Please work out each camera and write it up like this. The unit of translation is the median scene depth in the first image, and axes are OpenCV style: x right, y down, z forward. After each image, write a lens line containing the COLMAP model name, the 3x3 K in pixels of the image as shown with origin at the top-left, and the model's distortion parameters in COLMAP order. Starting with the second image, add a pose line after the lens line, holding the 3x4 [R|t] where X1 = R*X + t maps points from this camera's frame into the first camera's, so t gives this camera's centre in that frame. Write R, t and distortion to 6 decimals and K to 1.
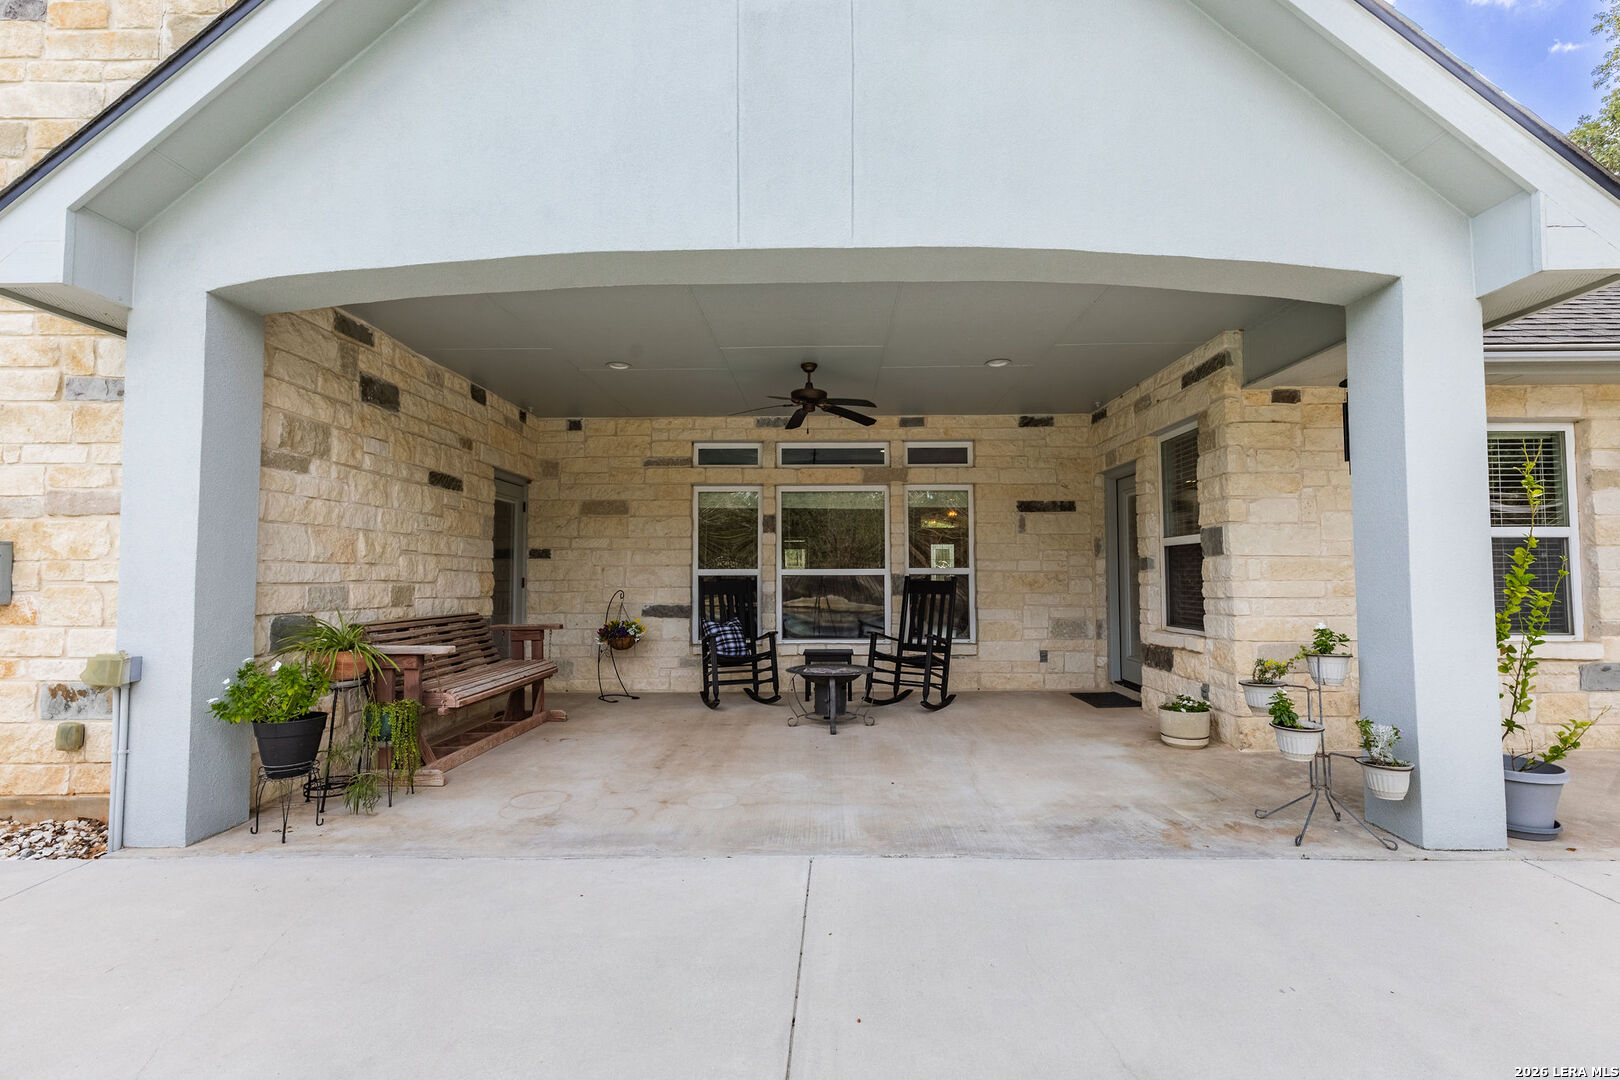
lens RADIAL K [[731.2, 0, 812.5], [0, 731.2, 538.4], [0, 0, 1]] dist [0.001799, 0.000027]
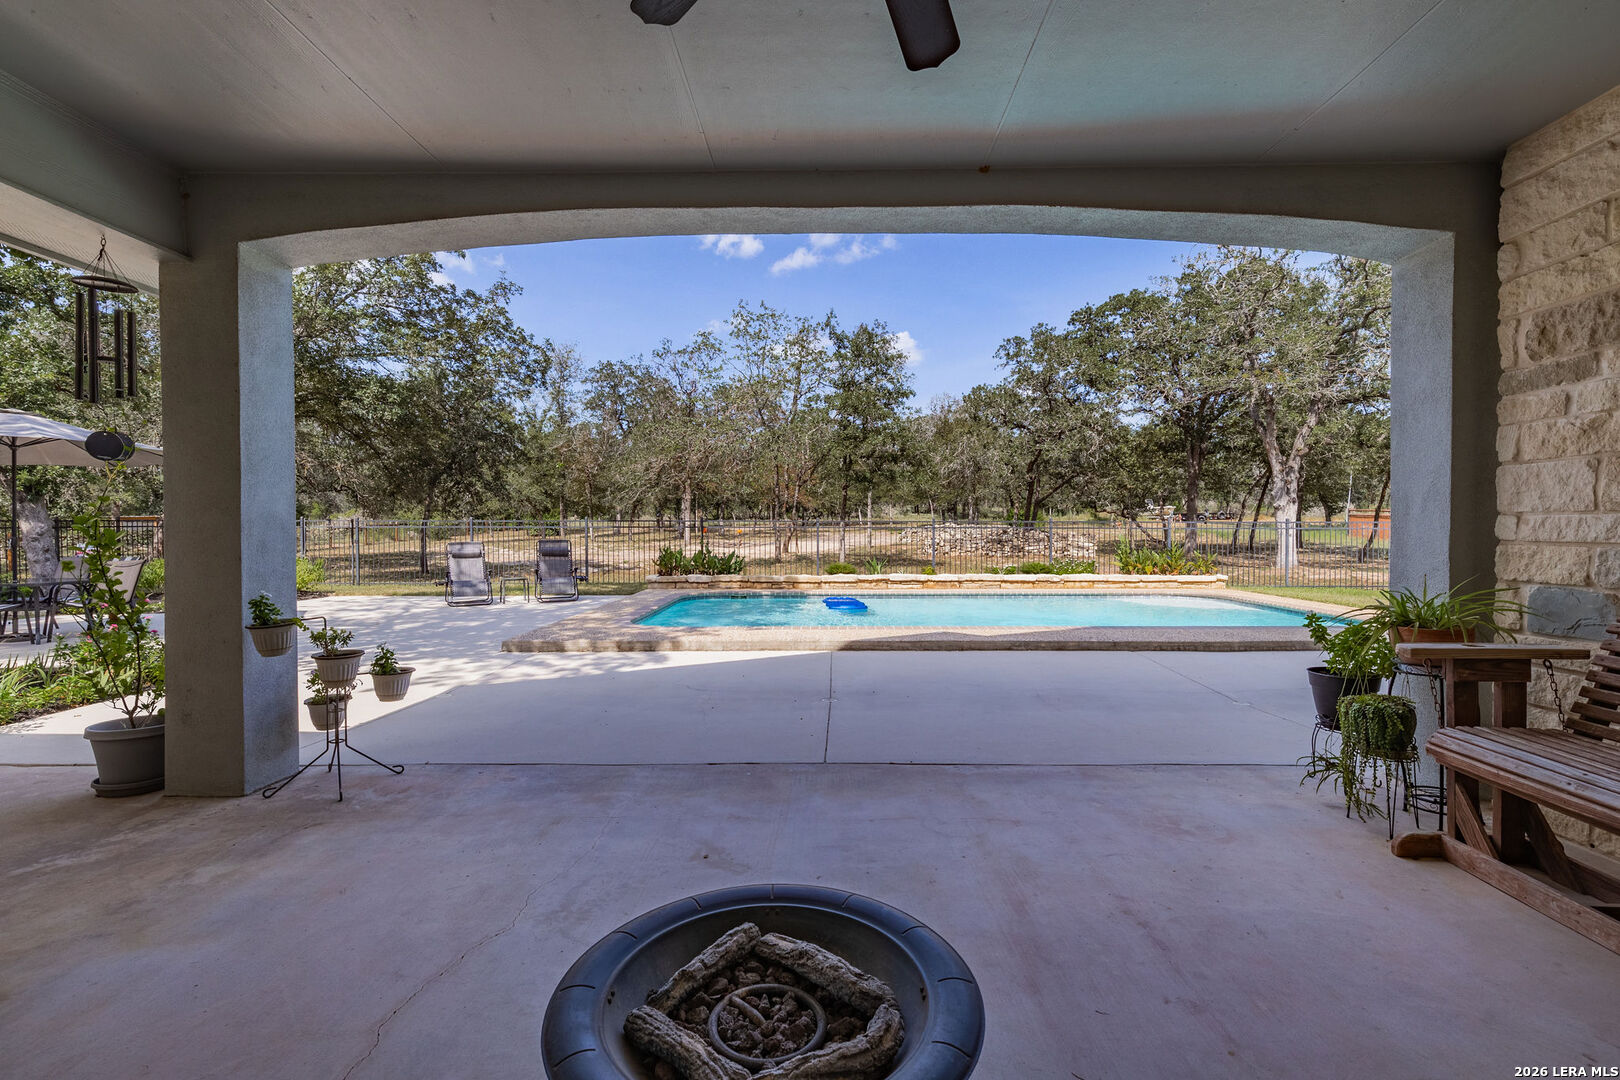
lens RADIAL K [[731.2, 0, 812.1], [0, 731.2, 535.3], [0, 0, 1]] dist [0.001799, 0.000027]
pose [[-0.999962, 0.006764, -0.005495, 0.018441], [0.006967, 0.999264, -0.037733, 0.083000], [0.005236, -0.037770, -0.999273, 1.873729]]
